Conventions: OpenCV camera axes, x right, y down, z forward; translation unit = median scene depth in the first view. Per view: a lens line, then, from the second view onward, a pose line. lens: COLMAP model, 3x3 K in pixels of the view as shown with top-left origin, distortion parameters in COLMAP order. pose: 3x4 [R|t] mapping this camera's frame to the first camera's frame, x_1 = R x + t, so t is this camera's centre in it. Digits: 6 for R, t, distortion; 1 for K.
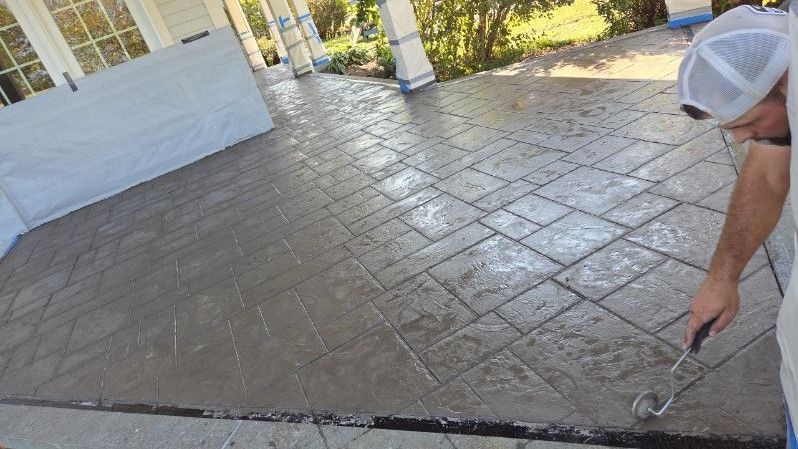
lens RADIAL K [[539.5, 0, 399.6], [0, 539.5, 224.7], [0, 0, 1]] dist [0.050476, -0.001893]
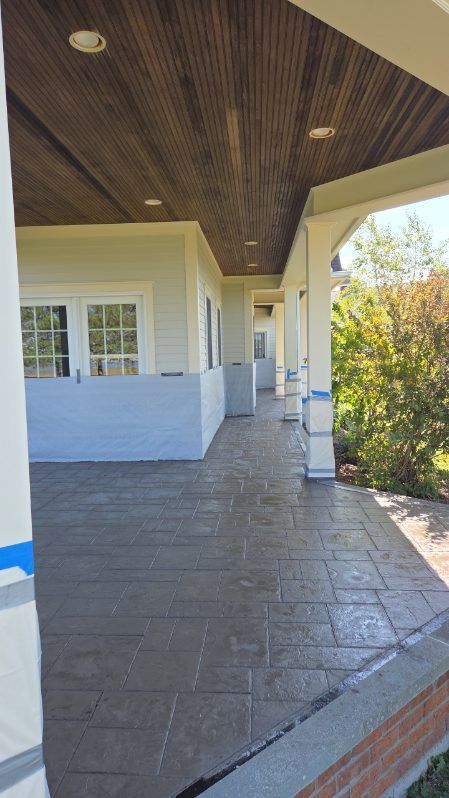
lens RADIAL K [[539.5, 0, 223.3], [0, 539.5, 398.2], [0, 0, 1]] dist [0.050476, -0.001893]
pose [[0.845283, 0.332954, -0.417896, 0.277187], [-0.431535, 0.886601, -0.166480, -0.136020], [0.315077, 0.321060, 0.893111, -0.072626]]
